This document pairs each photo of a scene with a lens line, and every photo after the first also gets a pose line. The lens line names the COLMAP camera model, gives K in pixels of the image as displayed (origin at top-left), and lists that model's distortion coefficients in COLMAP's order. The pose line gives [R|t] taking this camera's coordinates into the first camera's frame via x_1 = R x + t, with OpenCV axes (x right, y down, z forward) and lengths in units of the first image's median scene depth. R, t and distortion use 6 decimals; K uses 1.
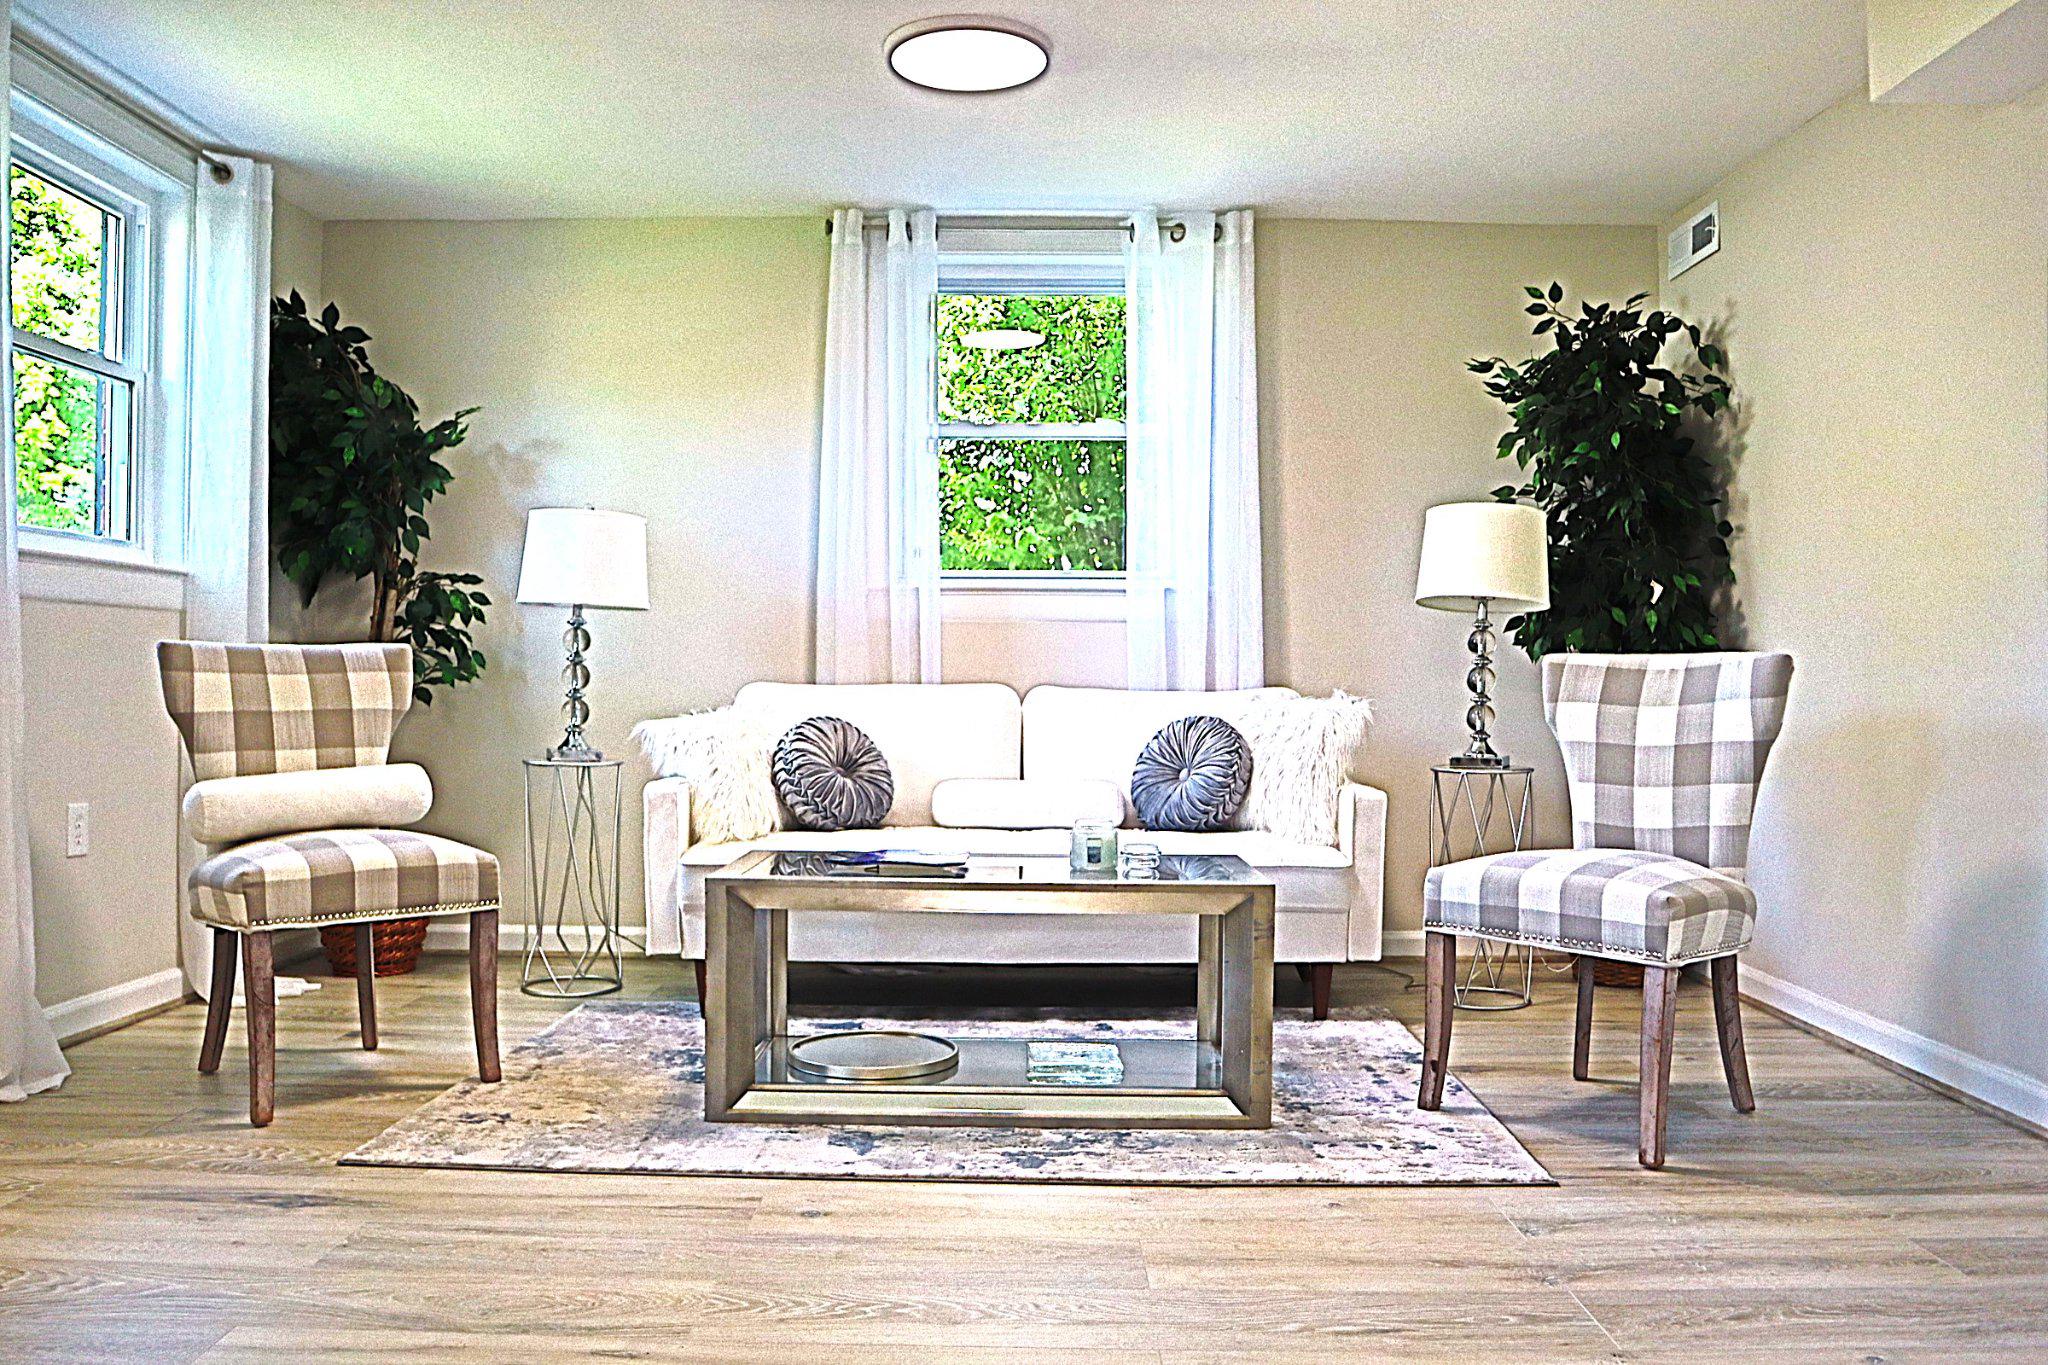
lens RADIAL K [[1585.4, 0, 1024.0], [0, 1585.4, 682.5], [0, 0, 1]] dist [-0.118799, 0.079205]
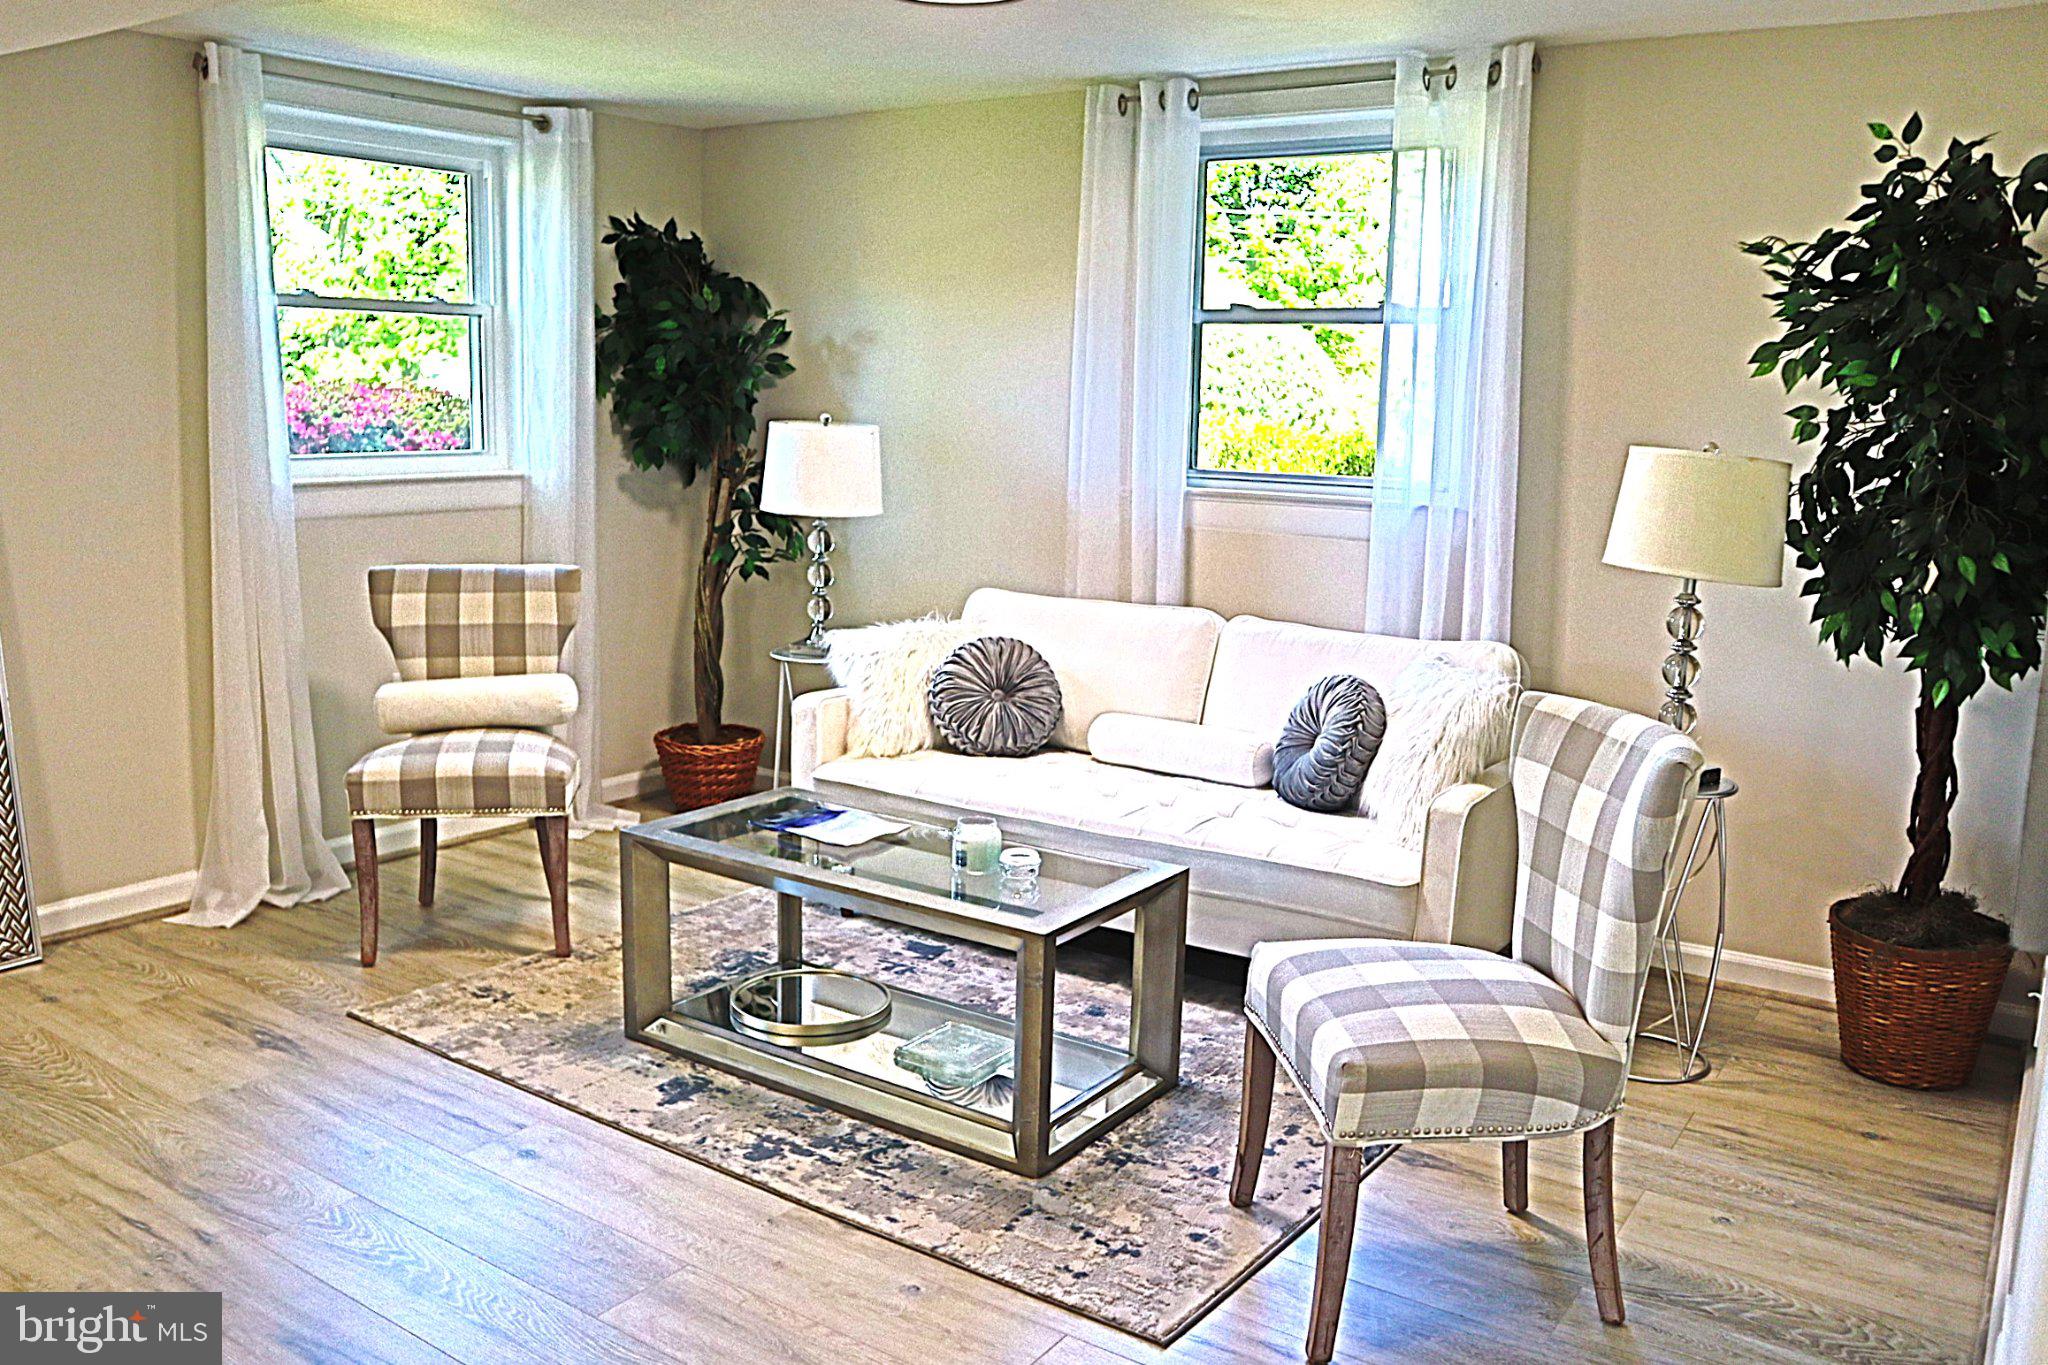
lens RADIAL K [[1650.5, 0, 1024.0], [0, 1650.5, 682.5], [0, 0, 1]] dist [-0.120787, 0.084908]
pose [[0.826456, 0.107962, -0.552553, 0.489083], [-0.016842, 0.985744, 0.167410, -0.130780], [0.562749, -0.129051, 0.816492, 0.165441]]
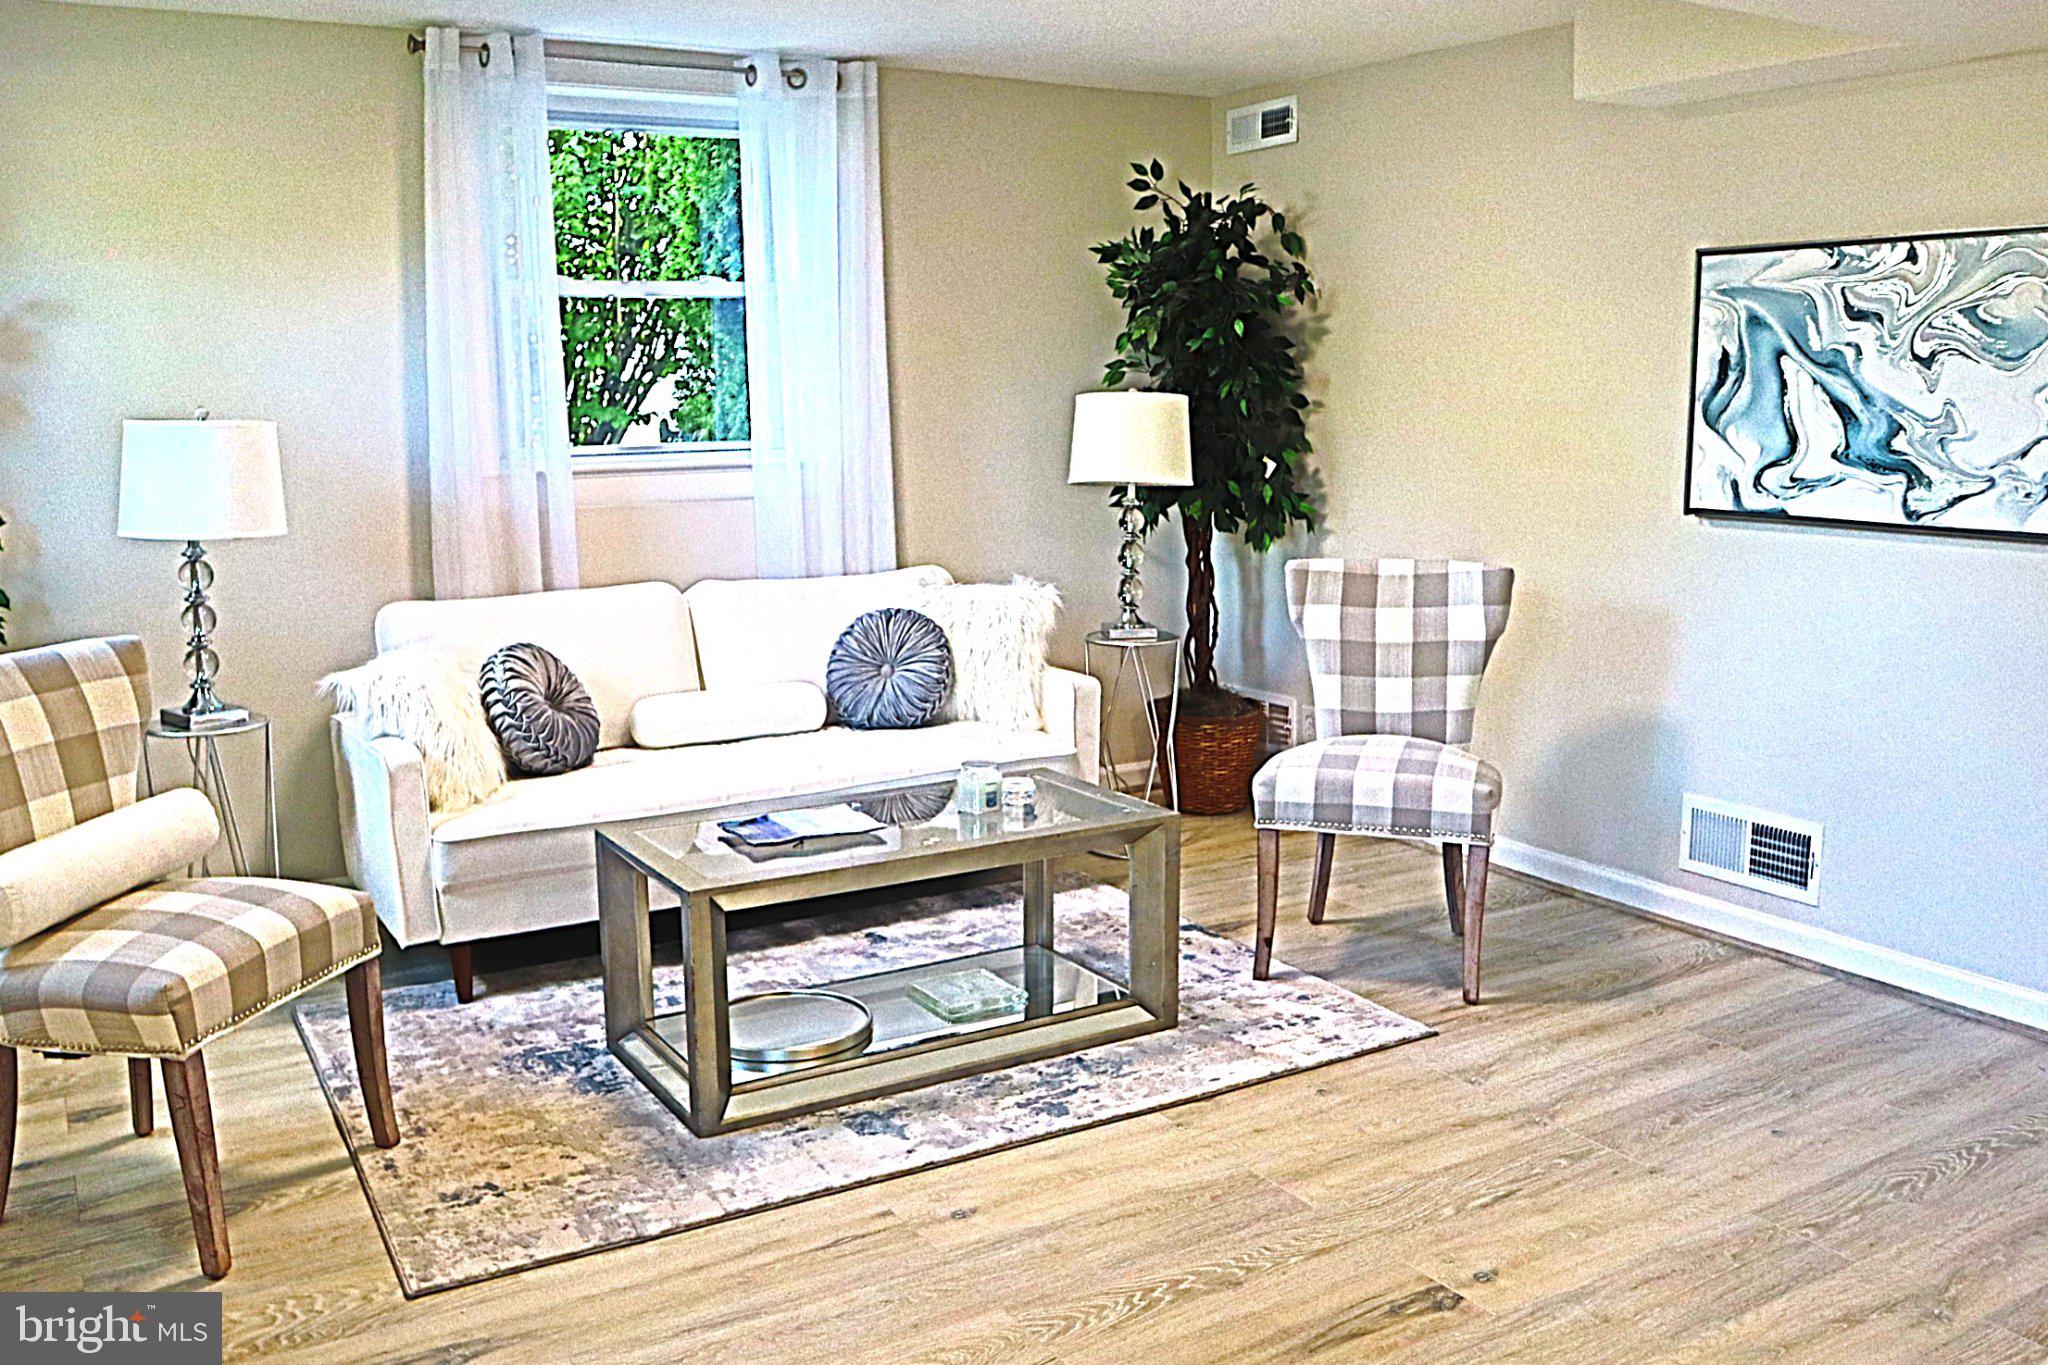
lens RADIAL K [[1717.8, 0, 1024.0], [0, 1717.8, 682.5], [0, 0, 1]] dist [-0.126126, 0.071308]
pose [[0.853721, -0.101608, 0.510721, -0.392188], [0.013775, 0.984842, 0.172907, -0.124361], [-0.520548, -0.140579, 0.842180, 0.047090]]
